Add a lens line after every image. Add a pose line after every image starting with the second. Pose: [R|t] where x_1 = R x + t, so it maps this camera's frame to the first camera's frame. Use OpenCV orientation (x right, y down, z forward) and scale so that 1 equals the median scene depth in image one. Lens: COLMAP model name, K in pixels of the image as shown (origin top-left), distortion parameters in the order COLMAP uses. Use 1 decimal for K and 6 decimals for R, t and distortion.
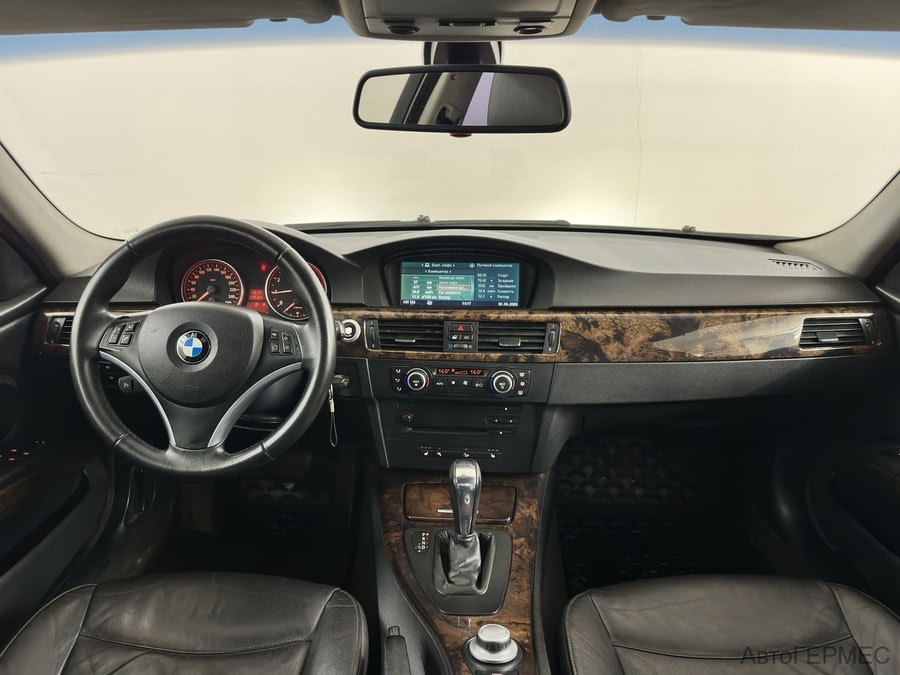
lens RADIAL K [[620.6, 0, 450.0], [0, 620.6, 337.5], [0, 0, 1]] dist [0.210373, 0.000013]
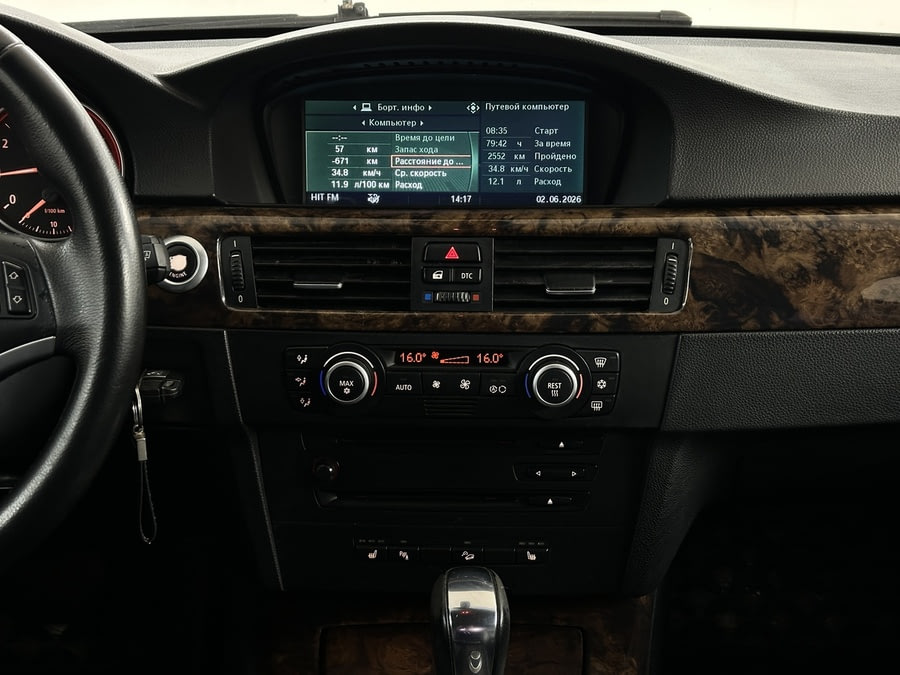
lens RADIAL K [[1251.1, 0, 450.0], [0, 1251.1, 337.5], [0, 0, 1]] dist [0.214309, -0.026642]
pose [[0.999126, -0.014947, 0.039033, -0.017437], [0.014018, 0.999615, 0.023965, 0.021012], [-0.039376, -0.023397, 0.998951, 0.161295]]
